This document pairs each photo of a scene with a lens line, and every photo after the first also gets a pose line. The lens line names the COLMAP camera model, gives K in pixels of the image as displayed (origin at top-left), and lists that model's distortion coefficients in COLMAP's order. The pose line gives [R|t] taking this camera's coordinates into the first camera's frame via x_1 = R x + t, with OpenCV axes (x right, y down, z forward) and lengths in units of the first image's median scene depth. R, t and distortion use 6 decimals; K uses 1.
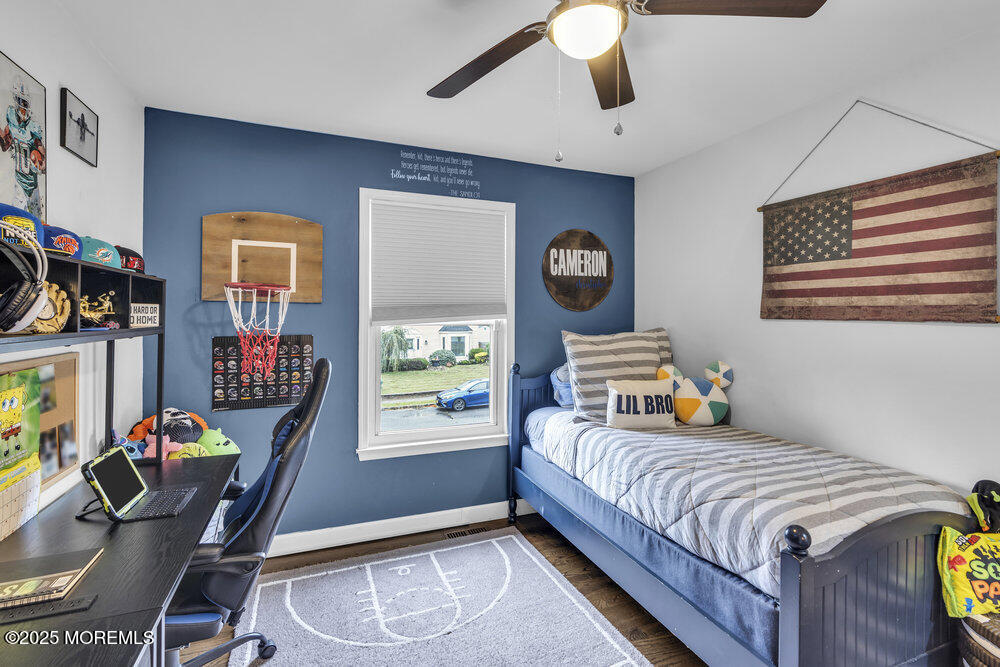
lens RADIAL K [[456.2, 0, 527.0], [0, 456.2, 317.6], [0, 0, 1]] dist [-0.002490, 0.002874]
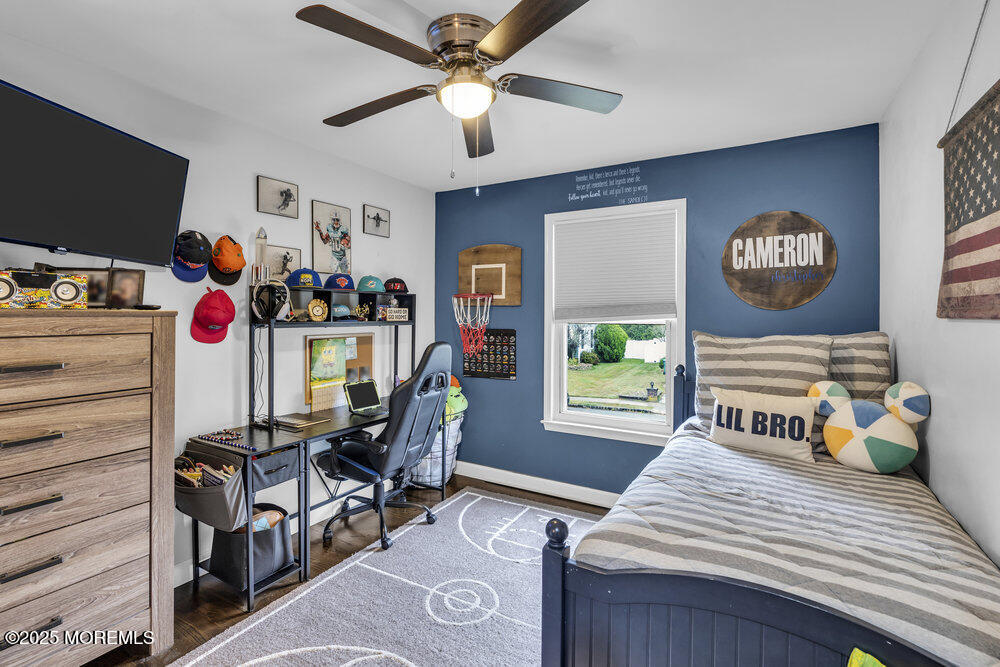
lens RADIAL K [[456.2, 0, 500.7], [0, 456.2, 317.8], [0, 0, 1]] dist [-0.002490, 0.002874]
pose [[0.618951, 0.001768, -0.785428, 0.583589], [-0.006076, 0.999978, -0.002537, 0.006928], [0.785406, 0.006343, 0.618948, 0.122968]]
